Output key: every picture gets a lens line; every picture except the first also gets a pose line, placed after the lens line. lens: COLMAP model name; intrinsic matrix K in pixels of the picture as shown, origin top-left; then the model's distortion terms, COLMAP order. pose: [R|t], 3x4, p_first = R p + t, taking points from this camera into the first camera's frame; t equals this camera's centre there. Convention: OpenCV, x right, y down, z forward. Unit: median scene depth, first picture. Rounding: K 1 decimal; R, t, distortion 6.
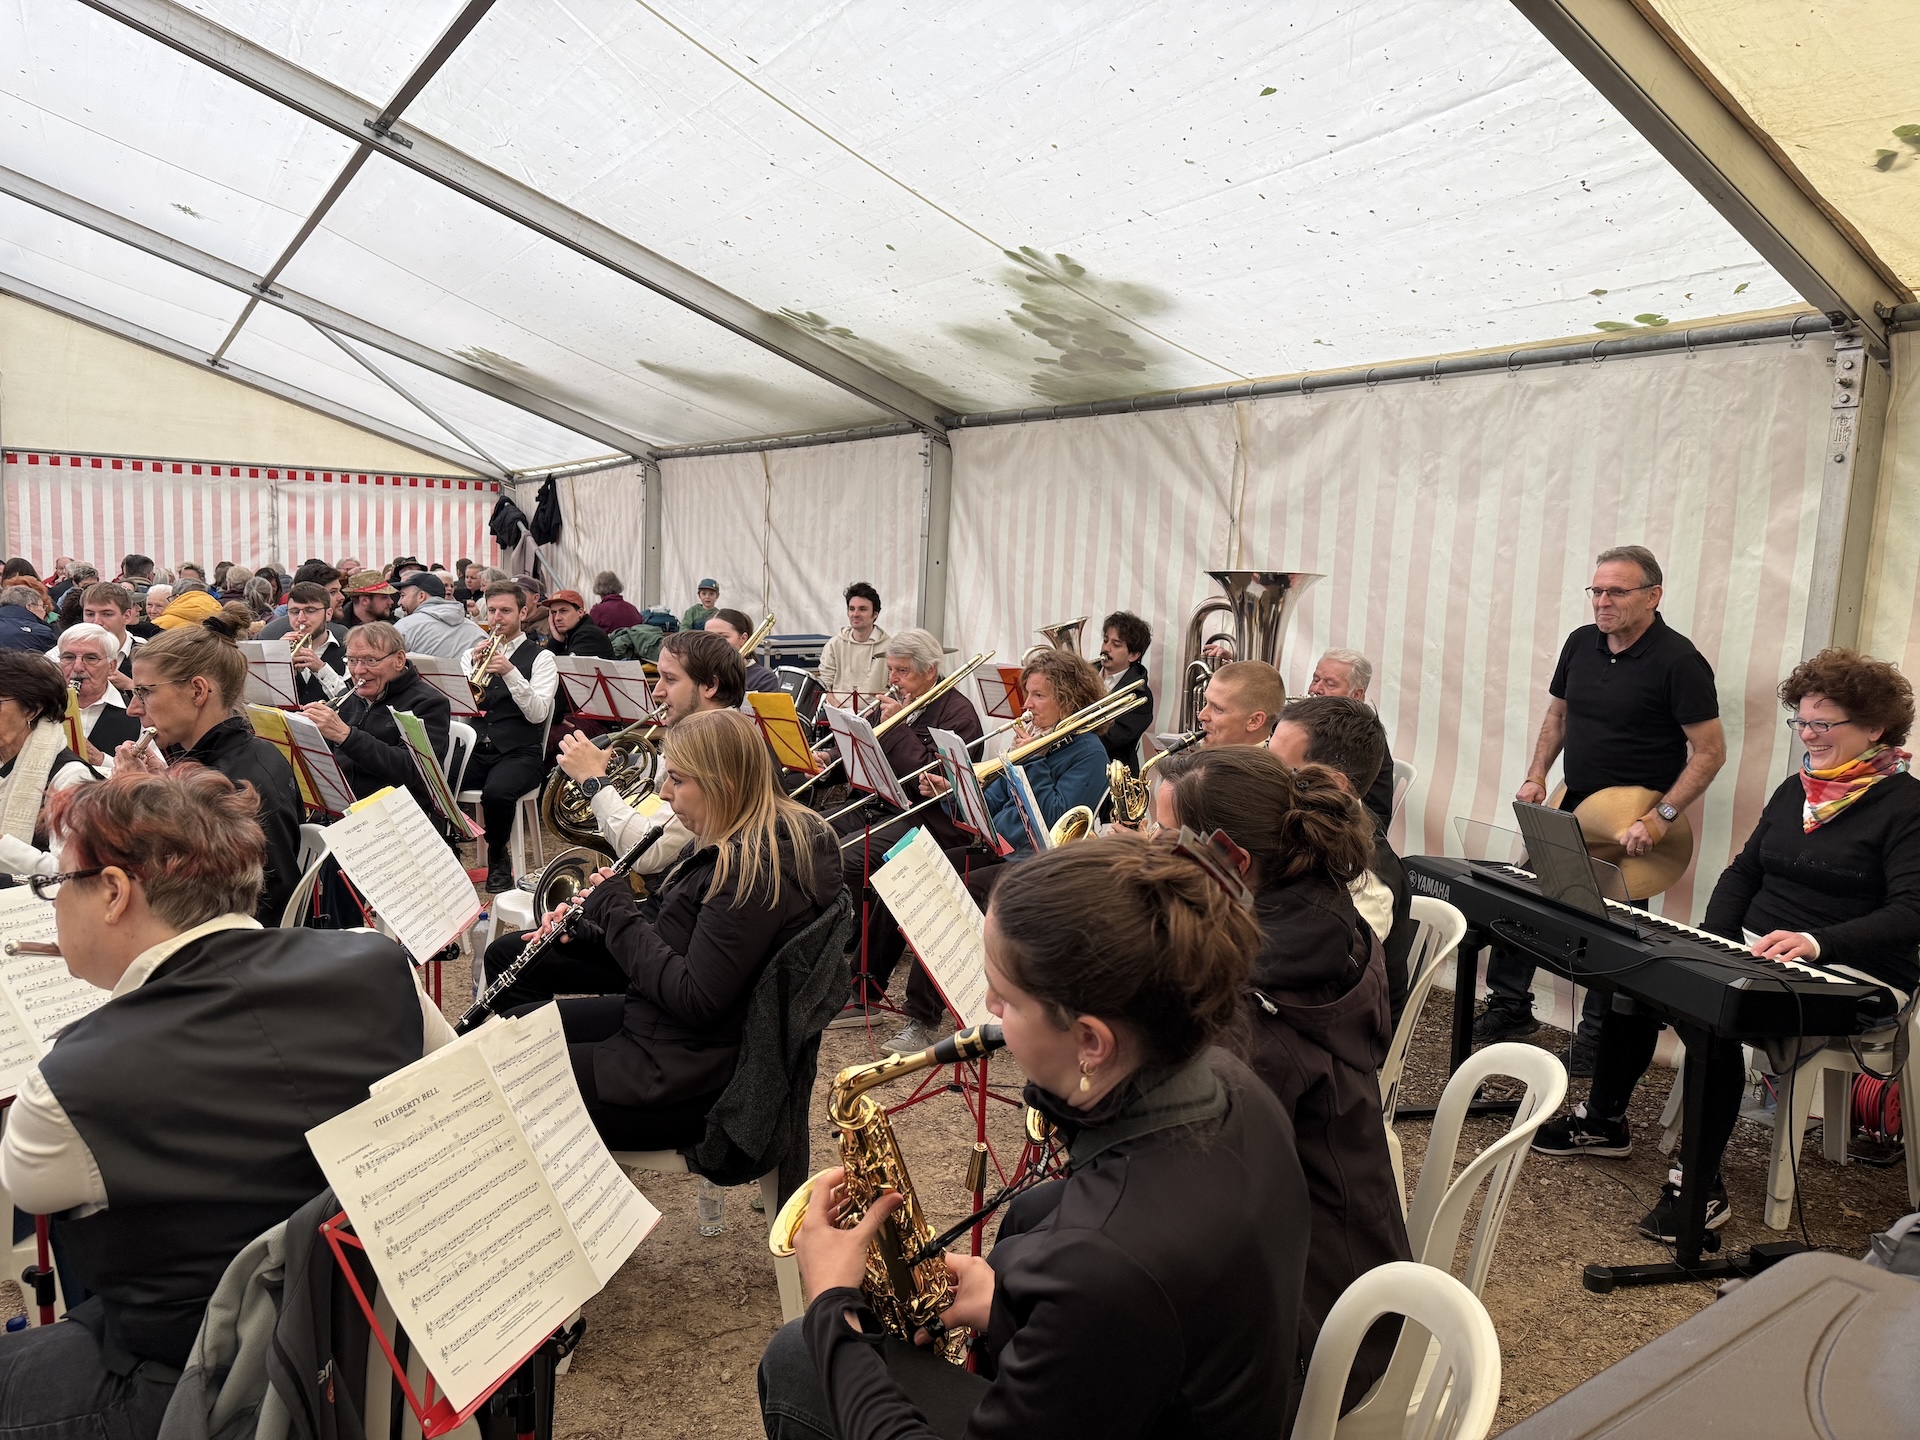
lens RADIAL K [[1375.2, 0, 960.0], [0, 1375.2, 720.0], [0, 0, 1]] dist [0.176578, -0.242548]
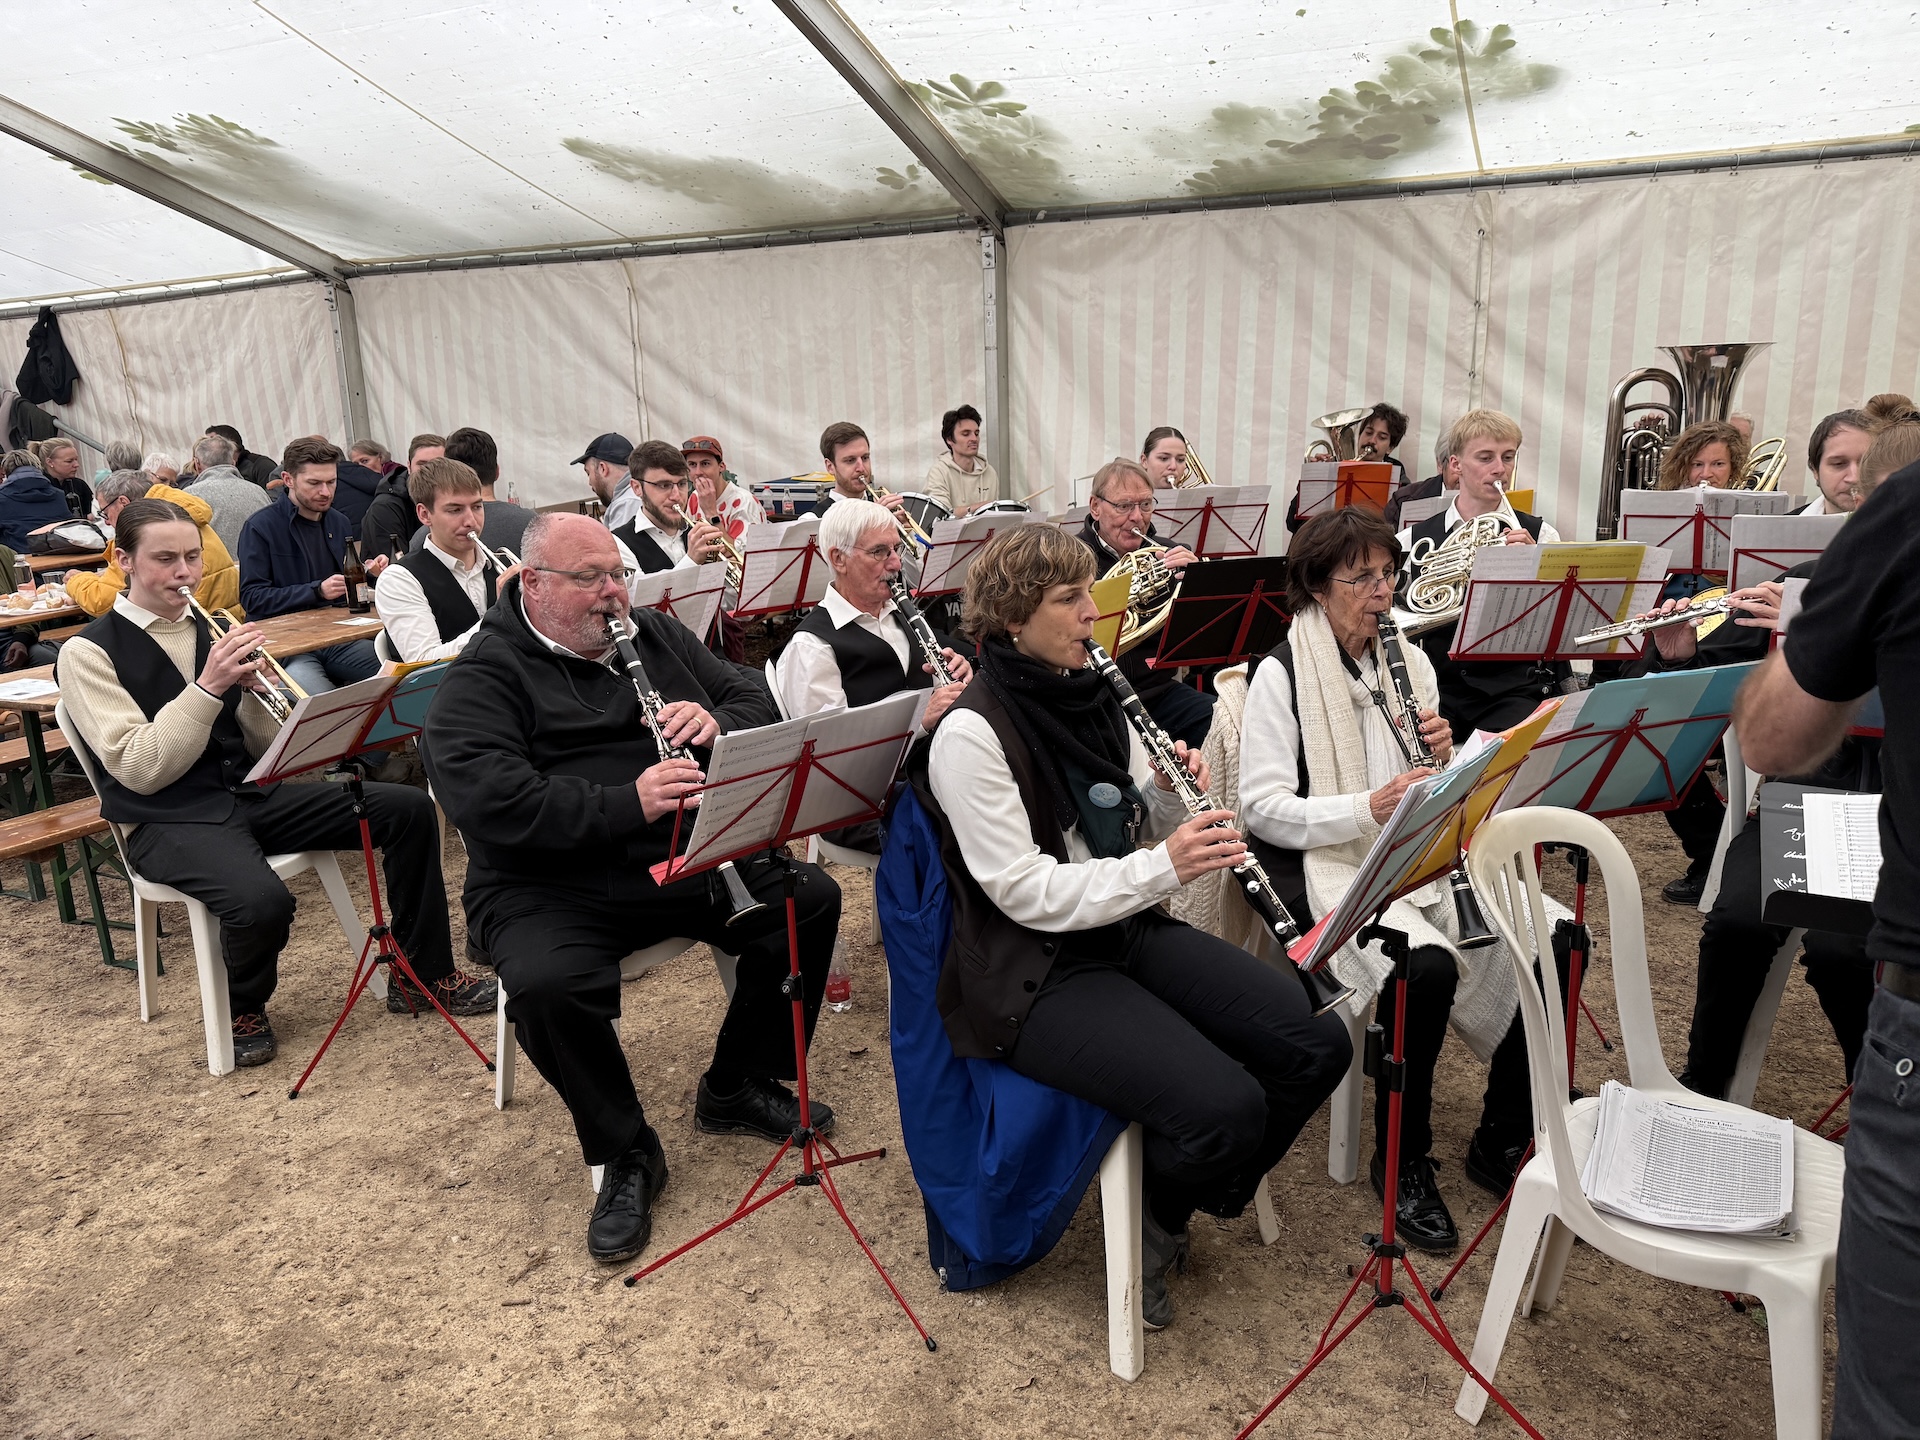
lens RADIAL K [[1360.2, 0, 960.0], [0, 1360.2, 720.0], [0, 0, 1]] dist [0.061776, -0.062453]
pose [[0.835583, -0.177177, 0.520009, -0.906218], [0.117427, 0.982291, 0.145996, -0.038813], [-0.536667, -0.060929, 0.841591, 0.369435]]
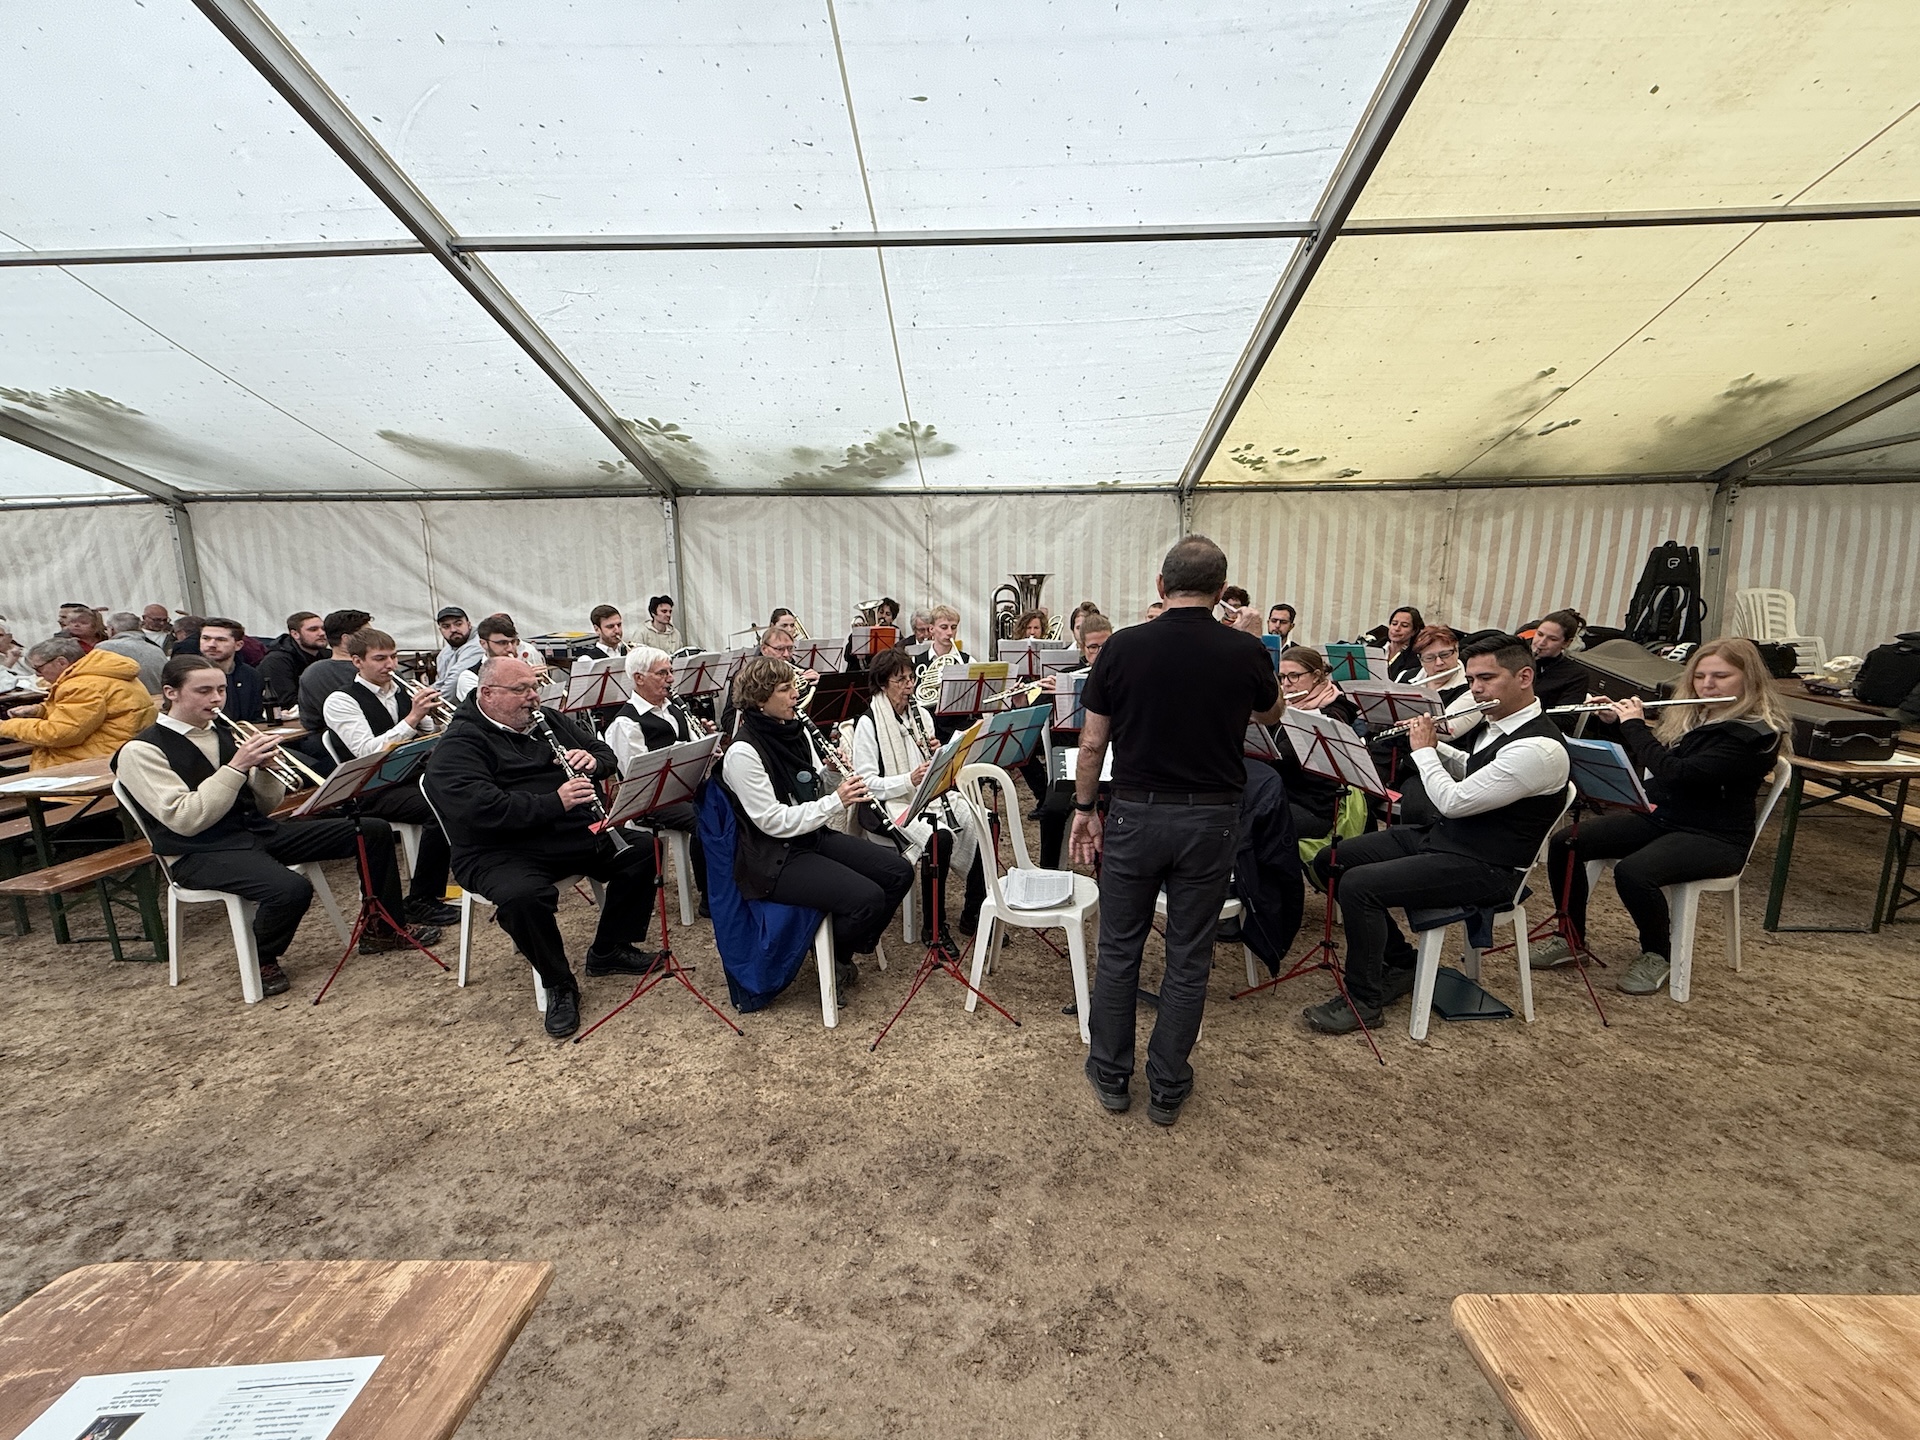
lens RADIAL K [[825.8, 0, 960.0], [0, 825.8, 720.0], [0, 0, 1]] dist [0.010192, -0.000031]
pose [[0.561290, -0.175098, 0.808884, -1.061571], [0.126920, 0.984013, 0.124937, -0.046684], [-0.817829, 0.032538, 0.574541, 0.270538]]
